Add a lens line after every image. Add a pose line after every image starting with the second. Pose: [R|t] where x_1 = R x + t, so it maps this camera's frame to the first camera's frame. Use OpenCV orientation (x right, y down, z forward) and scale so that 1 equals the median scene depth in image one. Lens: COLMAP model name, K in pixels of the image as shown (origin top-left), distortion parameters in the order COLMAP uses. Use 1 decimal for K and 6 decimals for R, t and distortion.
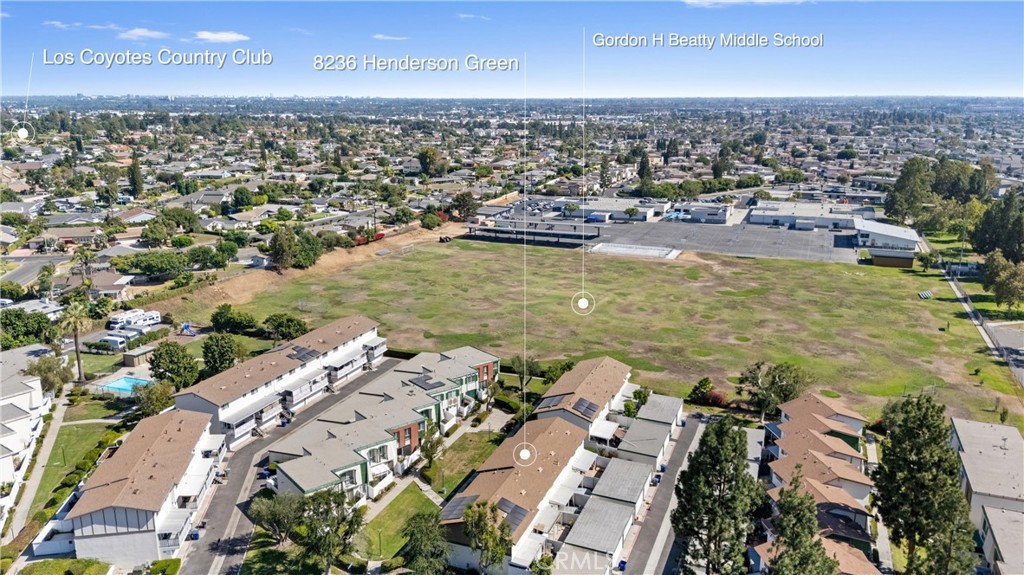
lens RADIAL K [[737.9, 0, 510.8], [0, 737.9, 288.3], [0, 0, 1]] dist [-0.003018, -0.000957]
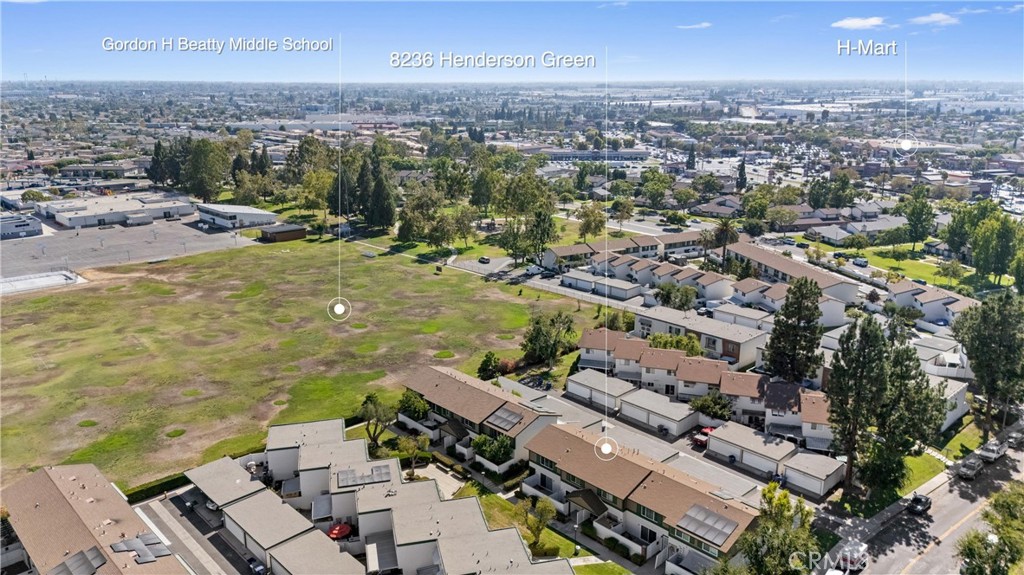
lens RADIAL K [[737.9, 0, 511.0], [0, 737.9, 286.6], [0, 0, 1]] dist [-0.003018, -0.000957]
pose [[0.381133, -0.233748, 0.894483, -0.418906], [0.216291, 0.963205, 0.159546, -0.083695], [-0.898863, 0.132661, 0.417667, 0.357642]]
